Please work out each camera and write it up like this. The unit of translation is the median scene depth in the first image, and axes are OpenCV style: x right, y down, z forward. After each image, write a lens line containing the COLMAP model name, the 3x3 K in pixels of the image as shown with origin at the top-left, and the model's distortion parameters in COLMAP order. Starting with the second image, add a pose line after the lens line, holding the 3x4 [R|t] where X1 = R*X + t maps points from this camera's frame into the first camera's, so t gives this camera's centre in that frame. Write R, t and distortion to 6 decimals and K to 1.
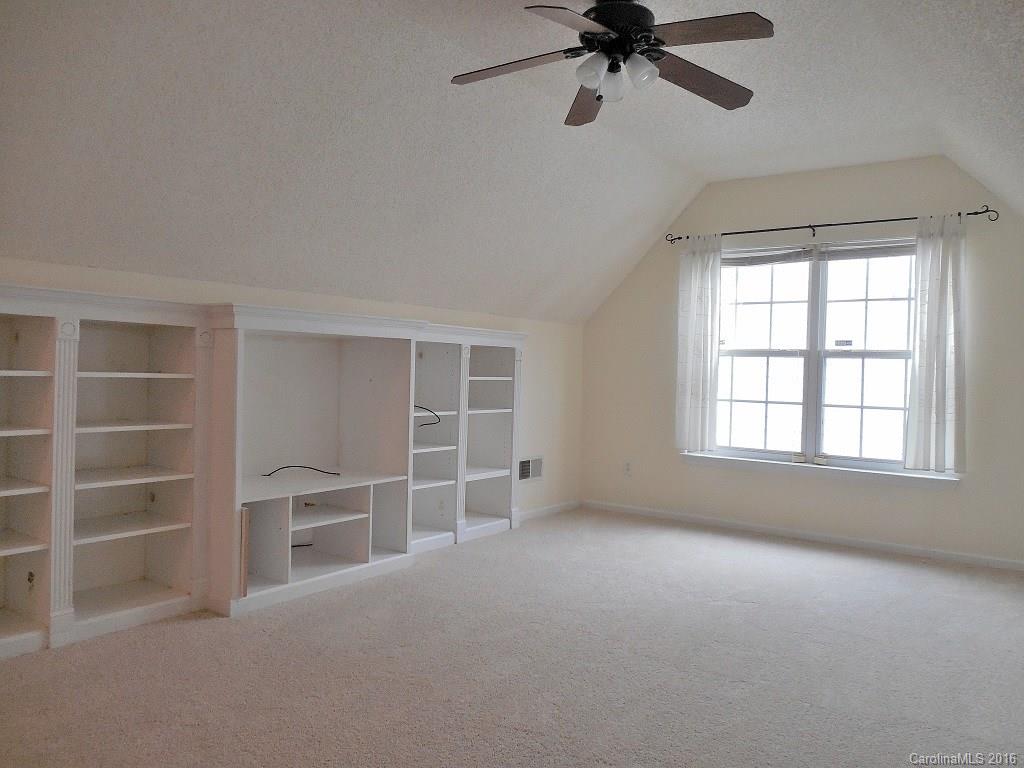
lens RADIAL K [[770.2, 0, 512.6], [0, 770.2, 384.3], [0, 0, 1]] dist [-0.002390, 0.005900]
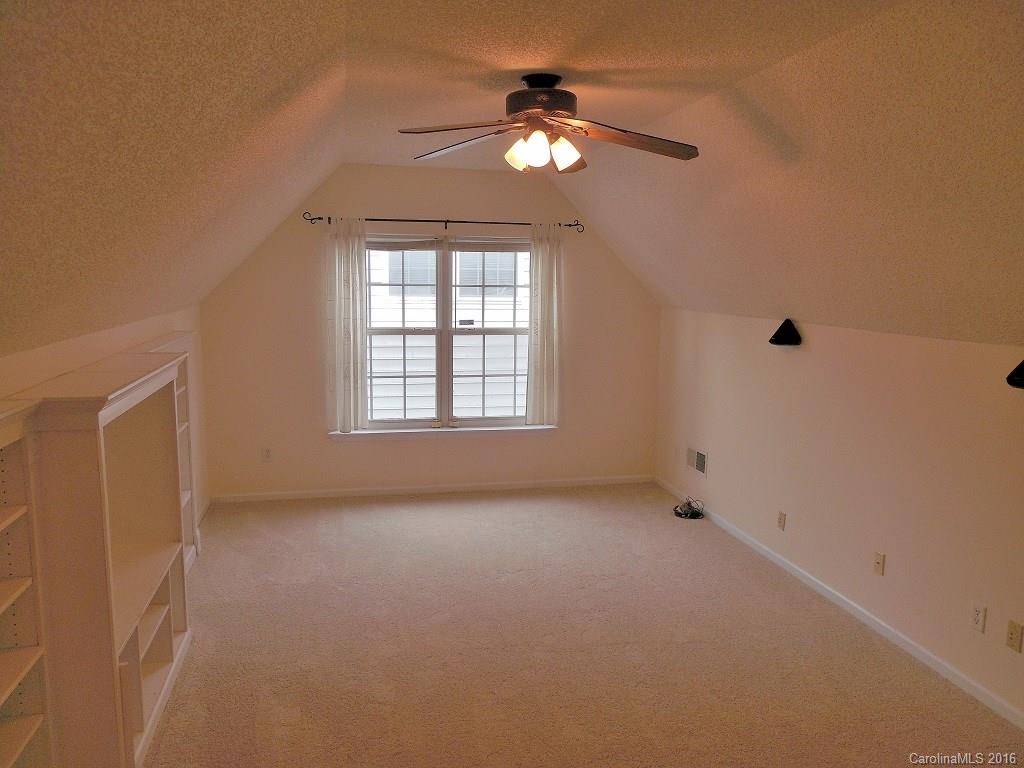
lens RADIAL K [[770.2, 0, 513.1], [0, 770.2, 381.7], [0, 0, 1]] dist [-0.002390, 0.005900]
pose [[0.665320, -0.120813, 0.736718, -0.391547], [0.017449, 0.989066, 0.146437, -0.132697], [-0.746354, -0.084572, 0.660154, 0.165180]]
